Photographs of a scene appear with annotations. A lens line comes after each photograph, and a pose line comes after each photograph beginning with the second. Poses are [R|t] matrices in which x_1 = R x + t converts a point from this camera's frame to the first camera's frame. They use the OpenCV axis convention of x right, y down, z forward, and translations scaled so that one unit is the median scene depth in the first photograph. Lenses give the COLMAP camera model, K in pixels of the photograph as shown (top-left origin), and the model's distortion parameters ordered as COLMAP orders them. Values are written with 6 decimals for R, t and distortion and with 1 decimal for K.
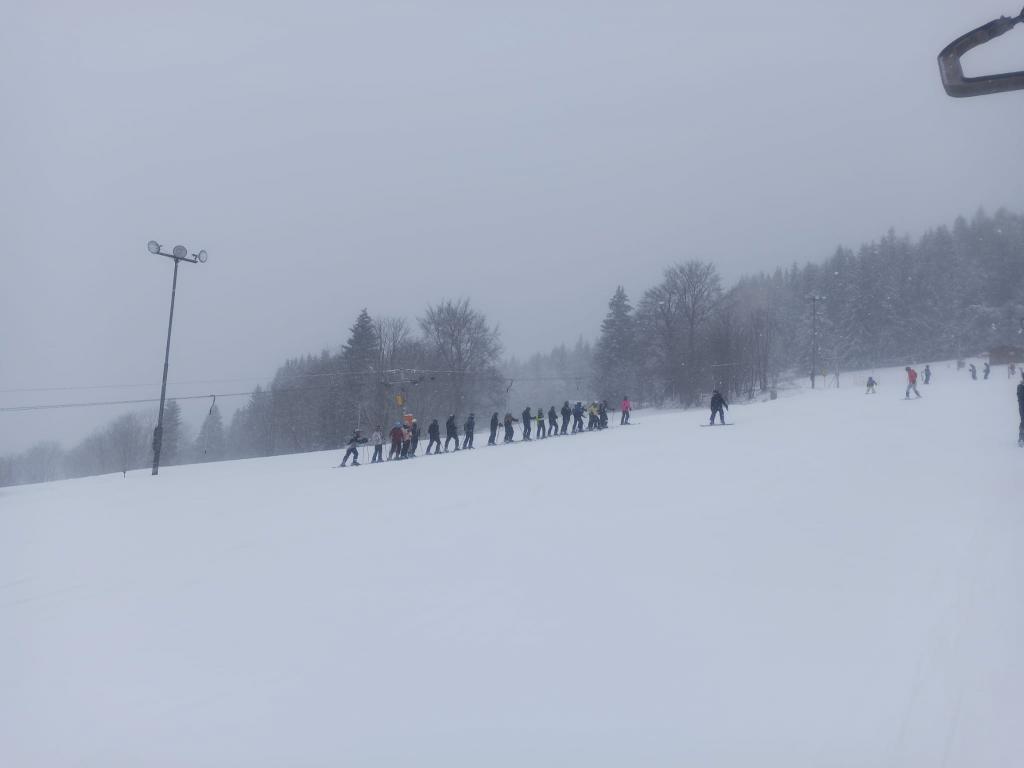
lens RADIAL K [[761.2, 0, 510.7], [0, 761.2, 384.2], [0, 0, 1]] dist [0.094829, -0.075032]
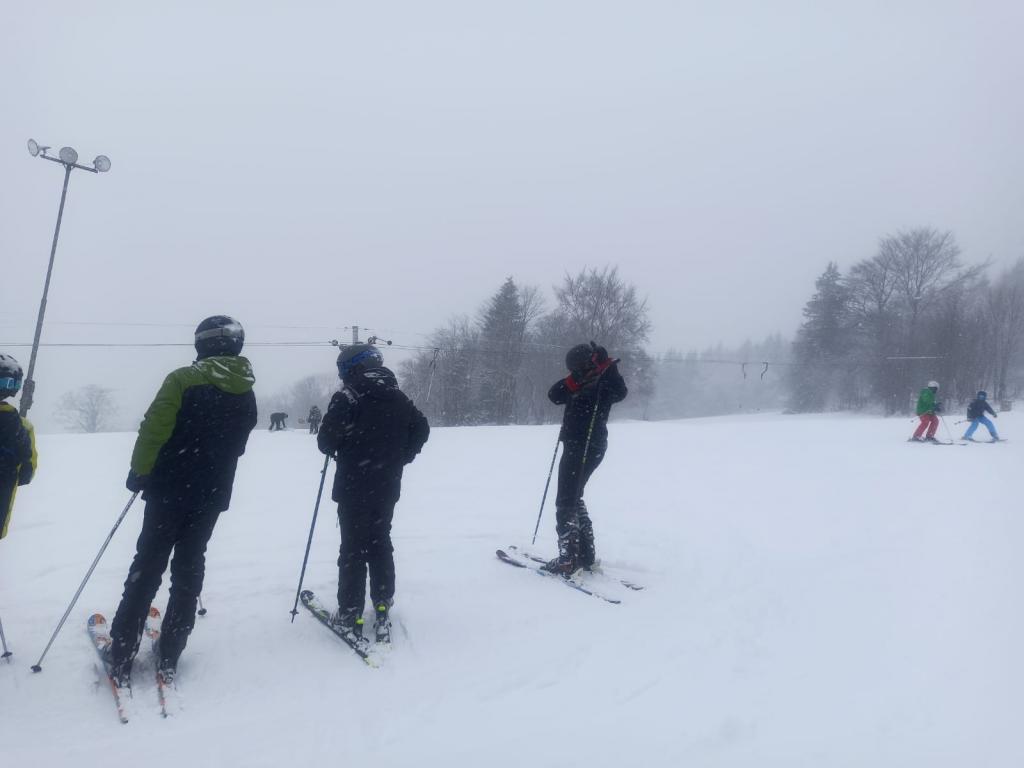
lens RADIAL K [[761.2, 0, 516.5], [0, 761.2, 379.9], [0, 0, 1]] dist [0.094829, -0.075032]
pose [[0.956778, 0.071113, -0.281990, 0.077463], [-0.066754, 0.997455, 0.025049, 0.000797], [0.283054, -0.005142, 0.959090, 0.125592]]
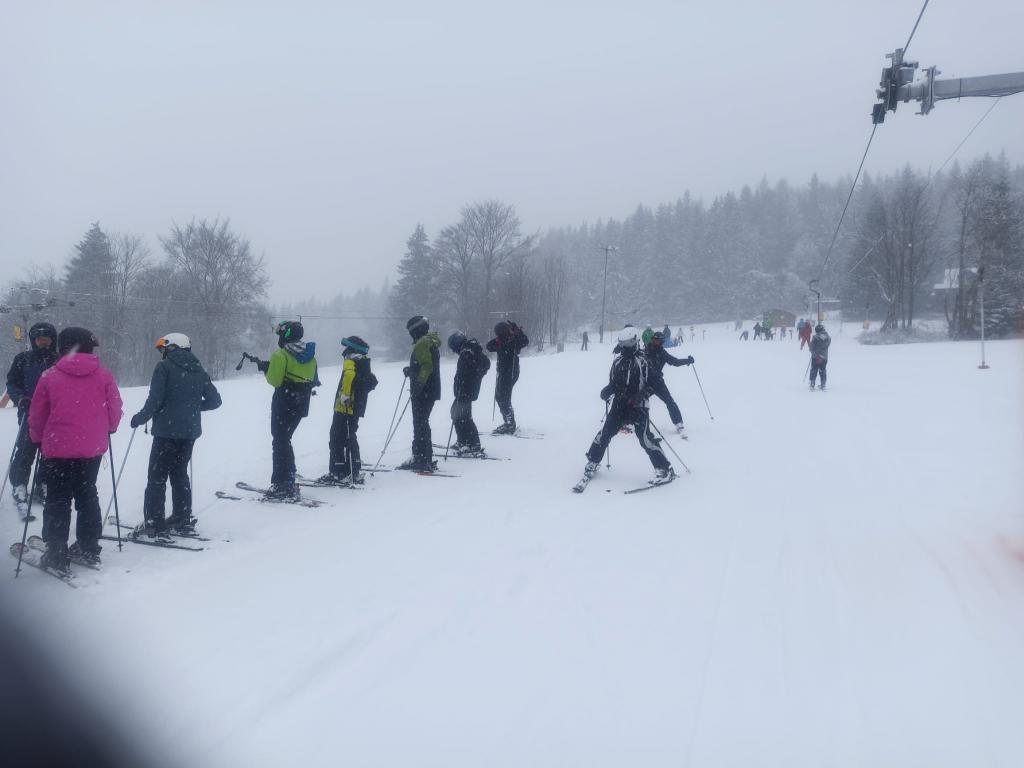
lens RADIAL K [[761.2, 0, 507.9], [0, 761.2, 381.6], [0, 0, 1]] dist [0.094829, -0.075032]
pose [[0.971750, 0.029437, 0.234169, 0.044223], [-0.044680, 0.997195, 0.060056, 0.001319], [-0.231745, -0.068822, 0.970339, 0.076961]]
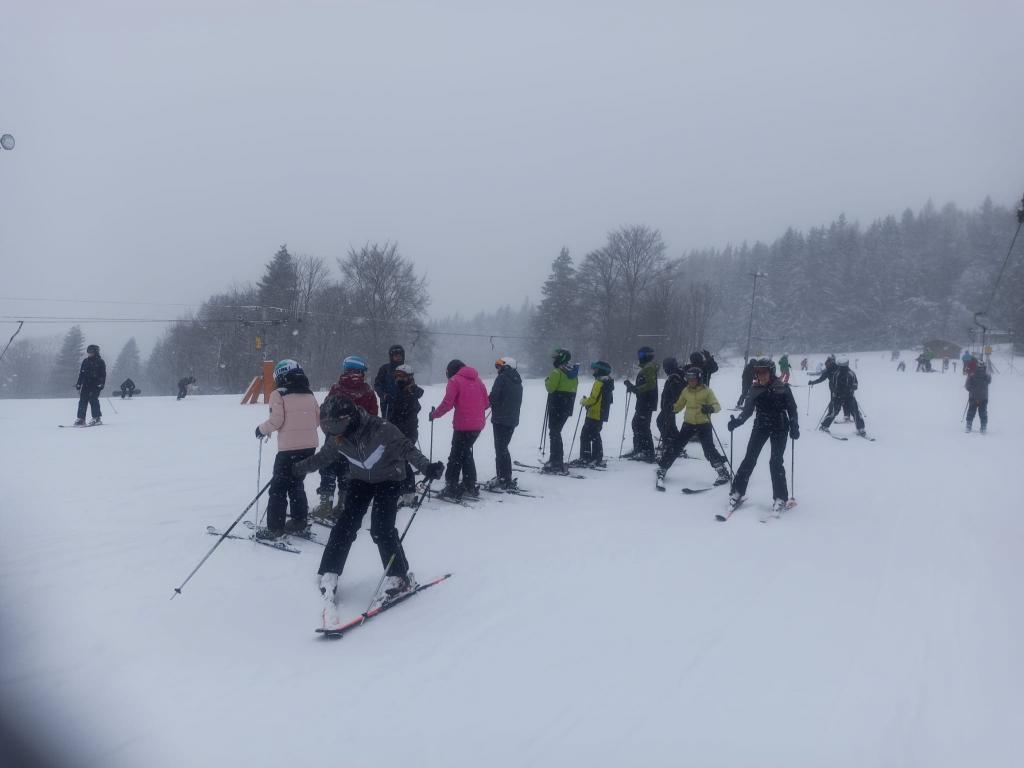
lens RADIAL K [[761.2, 0, 511.7], [0, 761.2, 379.5], [0, 0, 1]] dist [0.094829, -0.075032]
pose [[0.994622, 0.076304, 0.070027, 0.027593], [-0.079438, 0.995907, 0.043114, 0.000917], [-0.066450, -0.048445, 0.996613, 0.049766]]
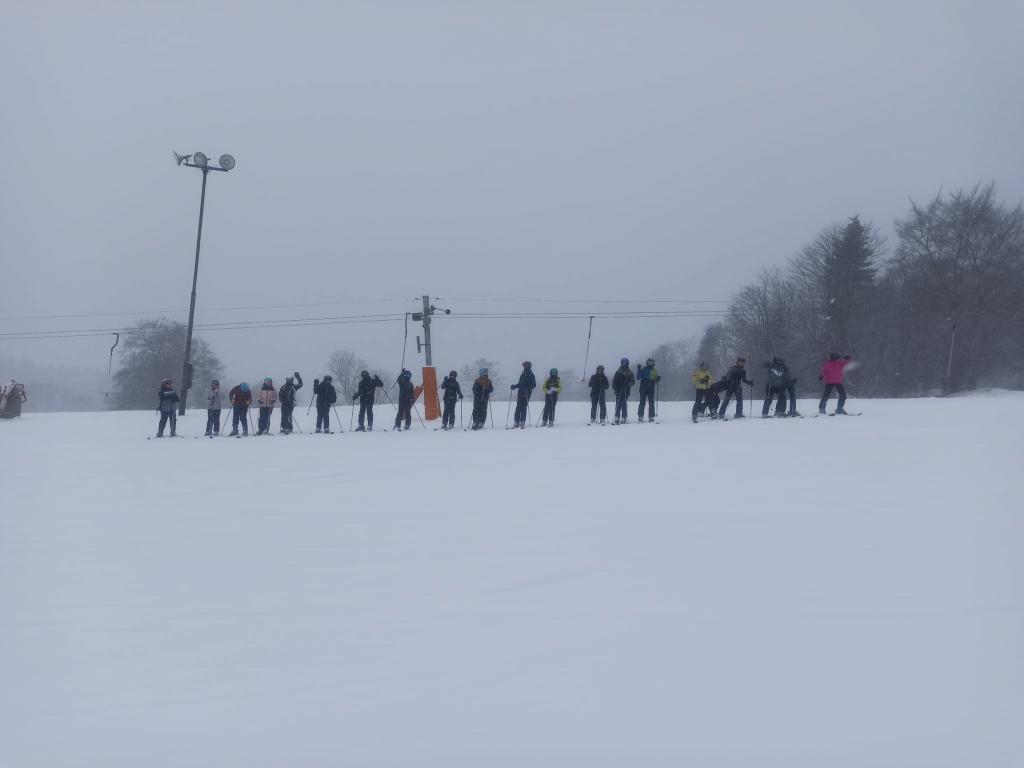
lens RADIAL K [[761.2, 0, 510.4], [0, 761.2, 377.1], [0, 0, 1]] dist [0.094829, -0.075032]
pose [[0.669818, 0.069483, -0.739267, 0.149067], [-0.008330, 0.996253, 0.086089, -0.002878], [0.742478, -0.051506, 0.667887, 0.221904]]
